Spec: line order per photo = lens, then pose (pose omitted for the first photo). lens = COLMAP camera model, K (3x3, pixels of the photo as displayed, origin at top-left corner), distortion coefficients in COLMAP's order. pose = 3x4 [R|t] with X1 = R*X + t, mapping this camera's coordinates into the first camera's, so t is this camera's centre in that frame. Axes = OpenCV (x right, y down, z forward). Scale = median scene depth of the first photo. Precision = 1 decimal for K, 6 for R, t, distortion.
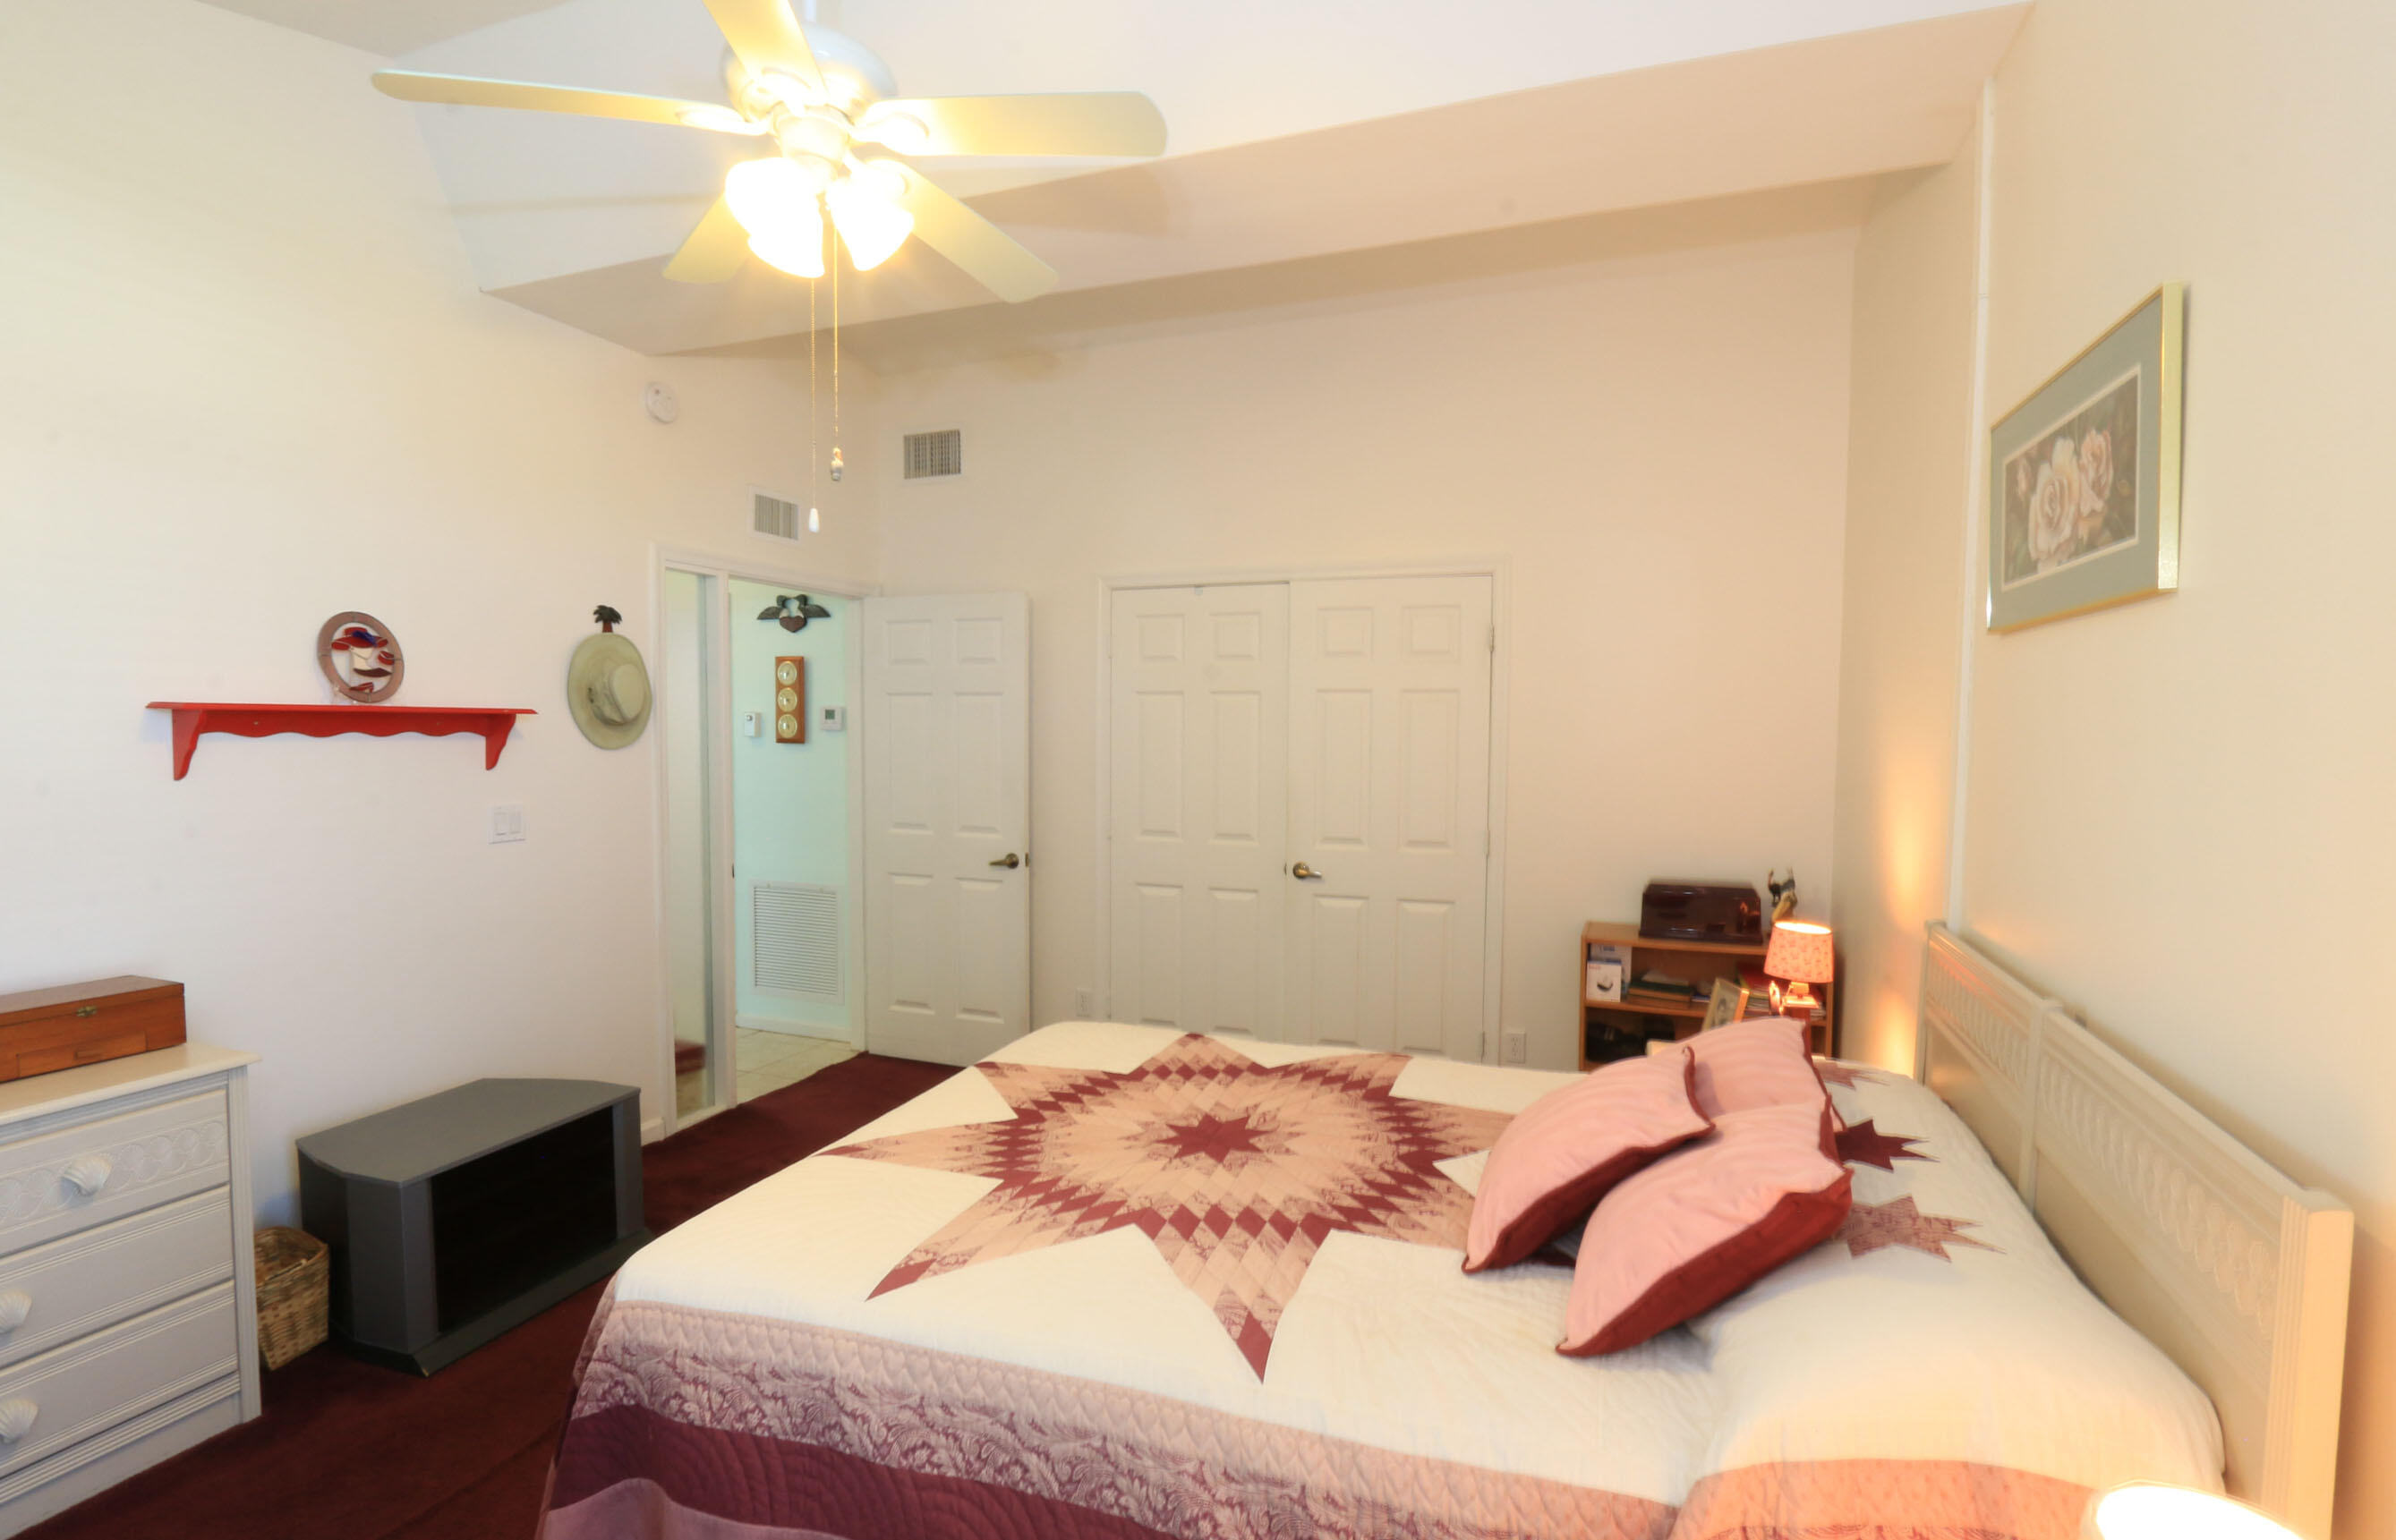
lens RADIAL K [[1144.1, 0, 1198.0], [0, 1144.1, 770.0], [0, 0, 1]] dist [0.000816, 0.000146]
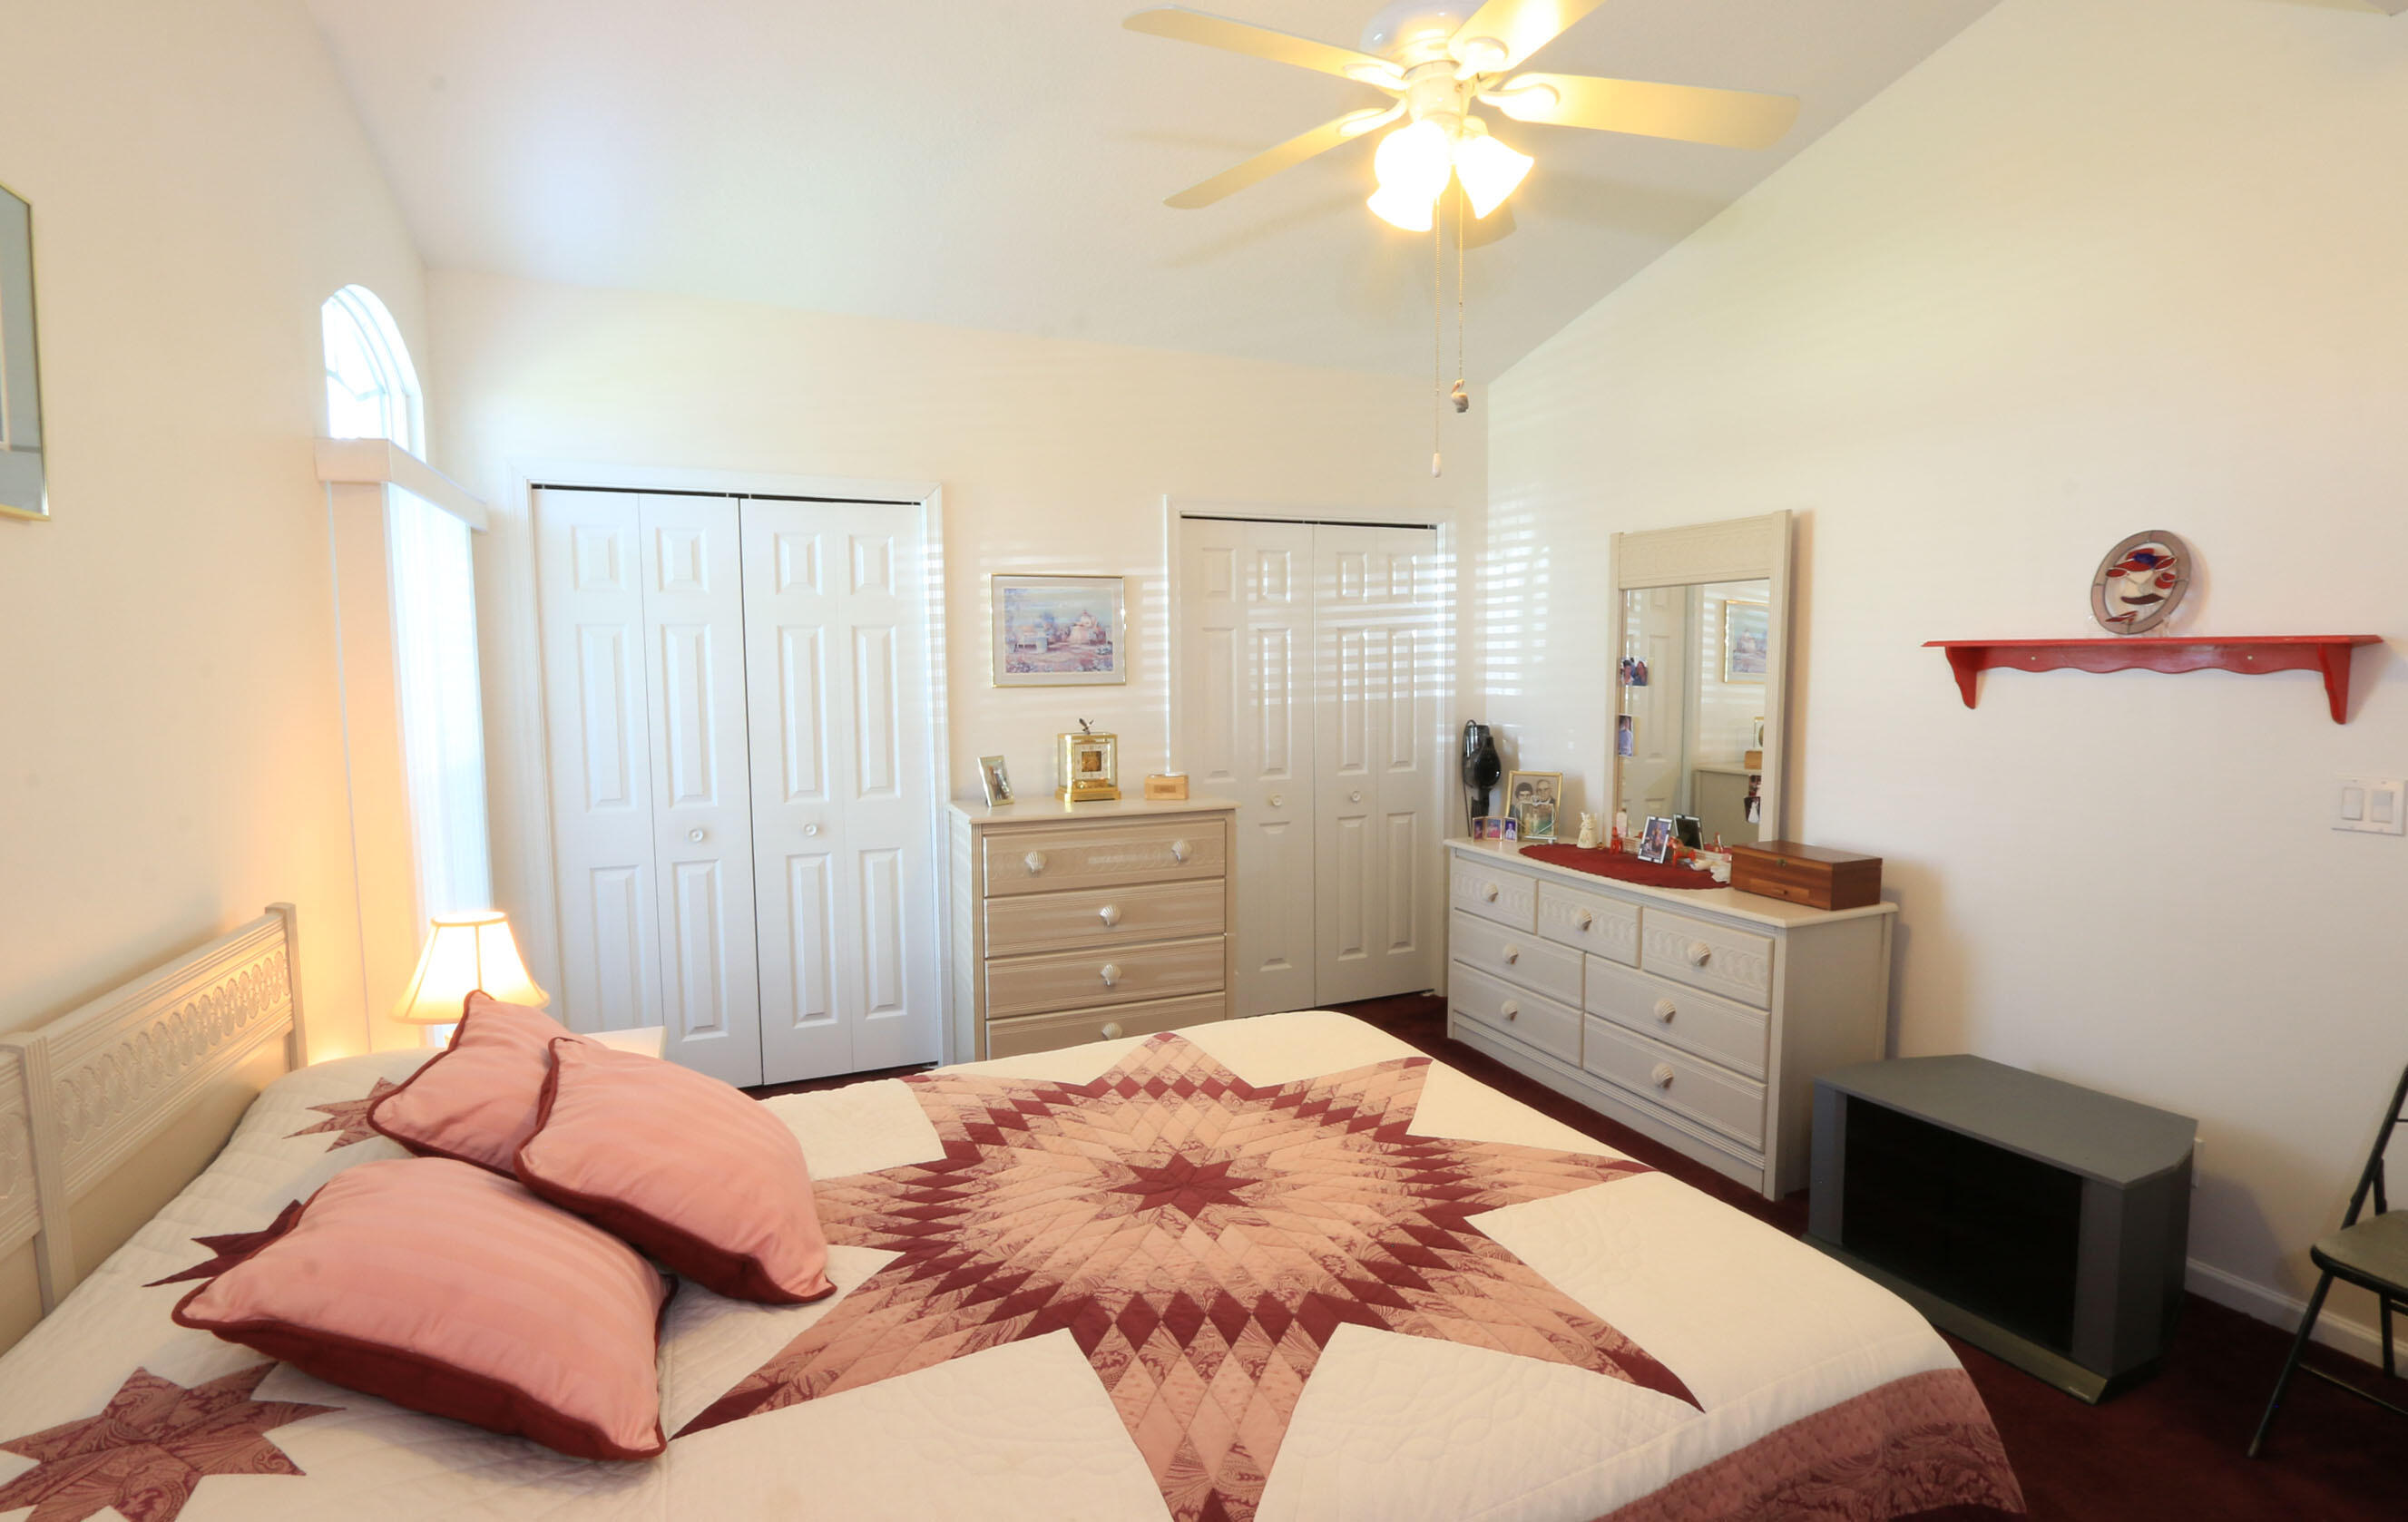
lens RADIAL K [[1102.1, 0, 1204.0], [0, 1102.1, 761.0], [0, 0, 1]] dist [-0.015738, -0.000187]
pose [[-0.708600, 0.059852, -0.703067, 0.443534], [-0.026816, 0.993392, 0.111595, -0.043295], [0.705100, 0.097930, -0.702313, 1.302022]]
